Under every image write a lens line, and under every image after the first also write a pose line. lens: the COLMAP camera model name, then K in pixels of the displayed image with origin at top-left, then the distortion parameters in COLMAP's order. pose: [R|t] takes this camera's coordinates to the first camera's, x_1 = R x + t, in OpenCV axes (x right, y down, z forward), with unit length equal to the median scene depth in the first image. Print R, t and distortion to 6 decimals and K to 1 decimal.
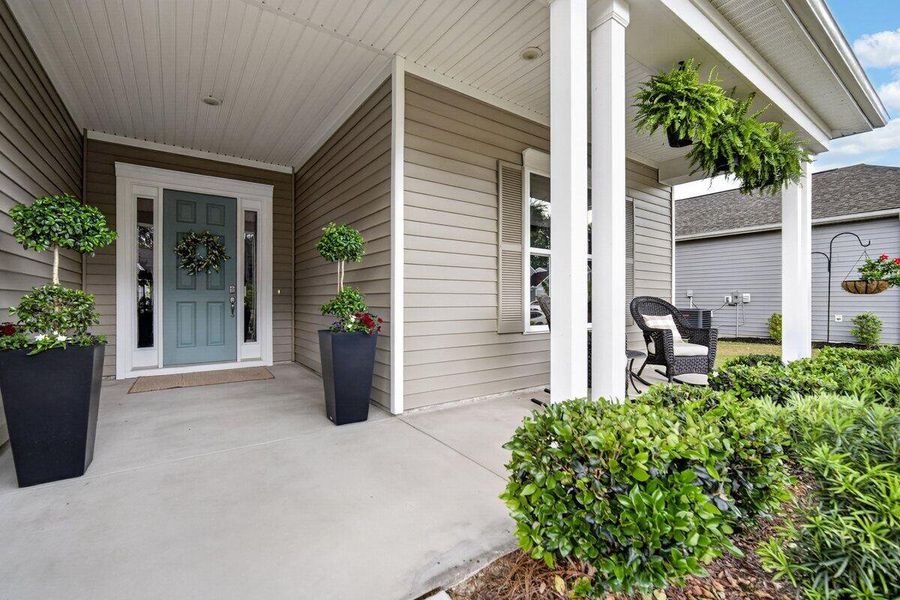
lens RADIAL K [[389.1, 0, 446.4], [0, 389.1, 301.4], [0, 0, 1]] dist [-0.004384, -0.000169]
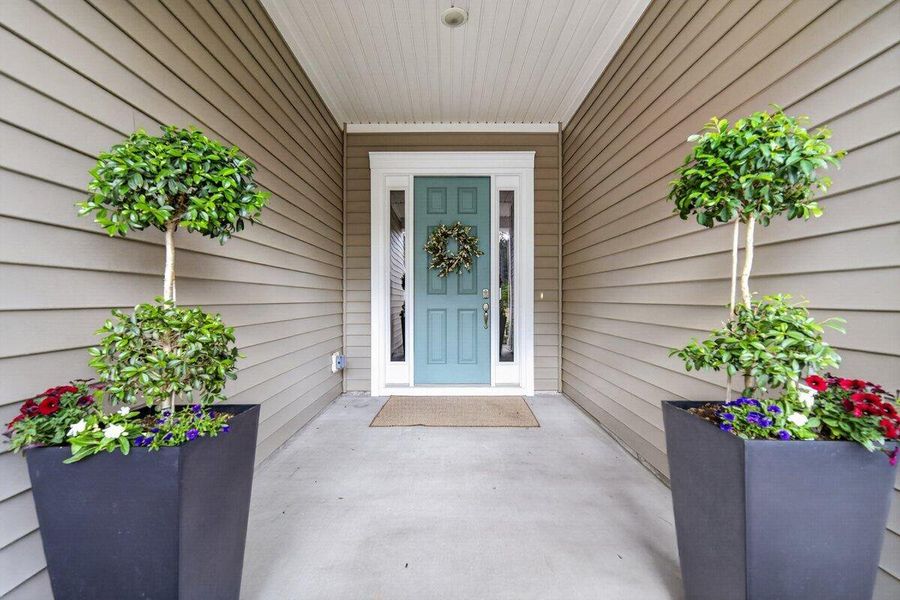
lens RADIAL K [[389.1, 0, 446.4], [0, 389.1, 300.6], [0, 0, 1]] dist [-0.004384, -0.000169]
pose [[0.815542, 0.000636, -0.578698, -0.169633], [0.001337, 0.999995, 0.002985, -0.019552], [0.578696, -0.003208, 0.815537, 0.330003]]
